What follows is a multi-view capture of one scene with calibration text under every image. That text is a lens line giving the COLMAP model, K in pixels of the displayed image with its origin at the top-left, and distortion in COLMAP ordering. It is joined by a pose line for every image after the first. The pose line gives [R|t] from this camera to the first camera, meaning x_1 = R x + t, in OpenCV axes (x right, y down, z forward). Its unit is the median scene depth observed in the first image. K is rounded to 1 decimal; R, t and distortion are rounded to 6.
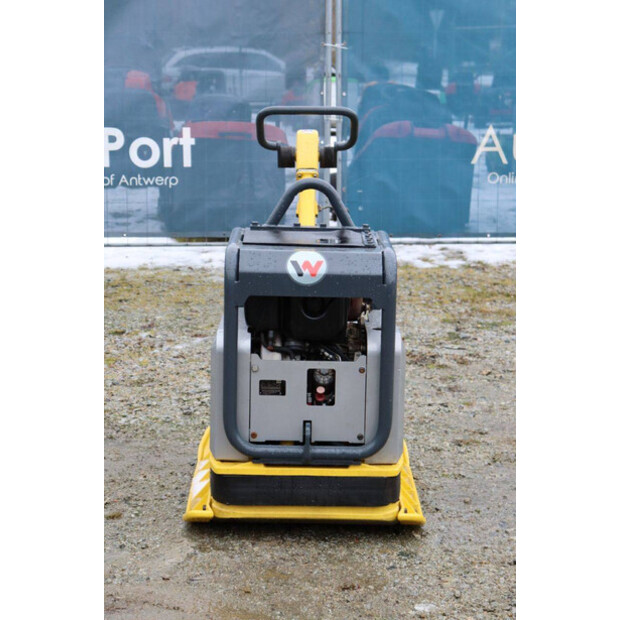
lens RADIAL K [[1425.3, 0, 310.0], [0, 1425.3, 310.0], [0, 0, 1]] dist [0.392047, 0.418686]
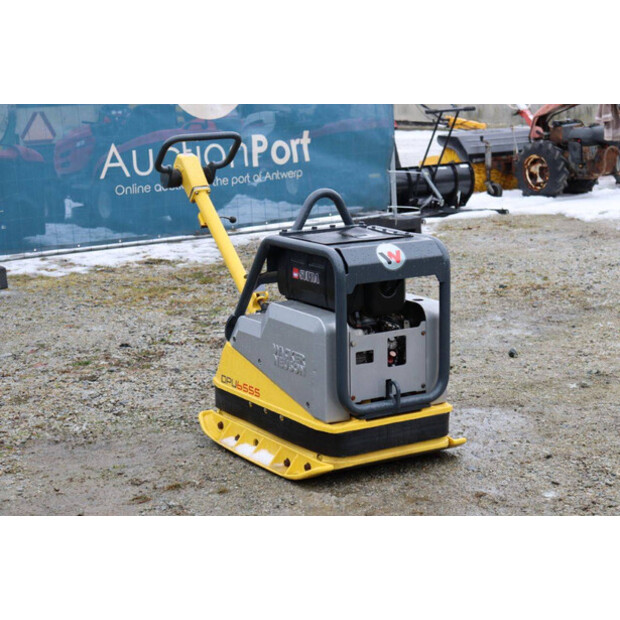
lens RADIAL K [[1370.5, 0, 310.0], [0, 1370.5, 310.0], [0, 0, 1]] dist [0.258138, -0.078489]
pose [[0.853321, -0.133873, 0.503906, -0.660257], [0.135502, 0.990207, 0.033607, -0.032599], [-0.503470, 0.039603, 0.863104, -0.005117]]
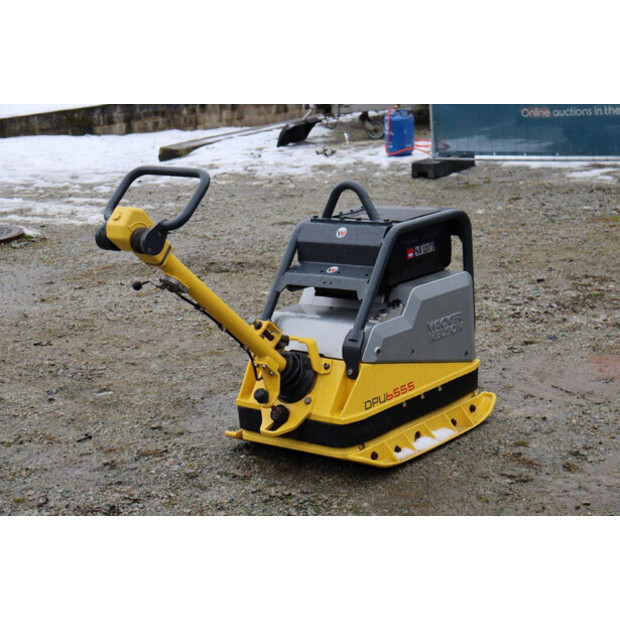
lens RADIAL K [[1320.6, 0, 310.0], [0, 1320.6, 310.0], [0, 0, 1]] dist [0.240831, -0.105618]
pose [[-0.770035, -0.108659, 0.628680, -0.753668], [0.172608, 0.913162, 0.369246, -0.447283], [-0.614208, 0.392847, -0.684411, 1.978977]]
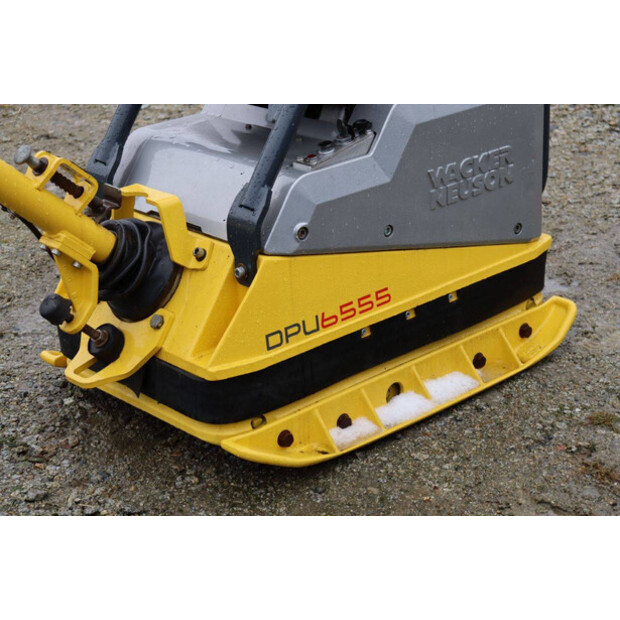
lens RADIAL K [[1370.5, 0, 310.0], [0, 1370.5, 310.0], [0, 0, 1]] dist [0.258138, -0.078489]
pose [[-0.657172, -0.267725, 0.704591, -0.493446], [0.189822, 0.845878, 0.498456, -0.235016], [-0.729447, 0.461318, -0.505067, 1.465581]]
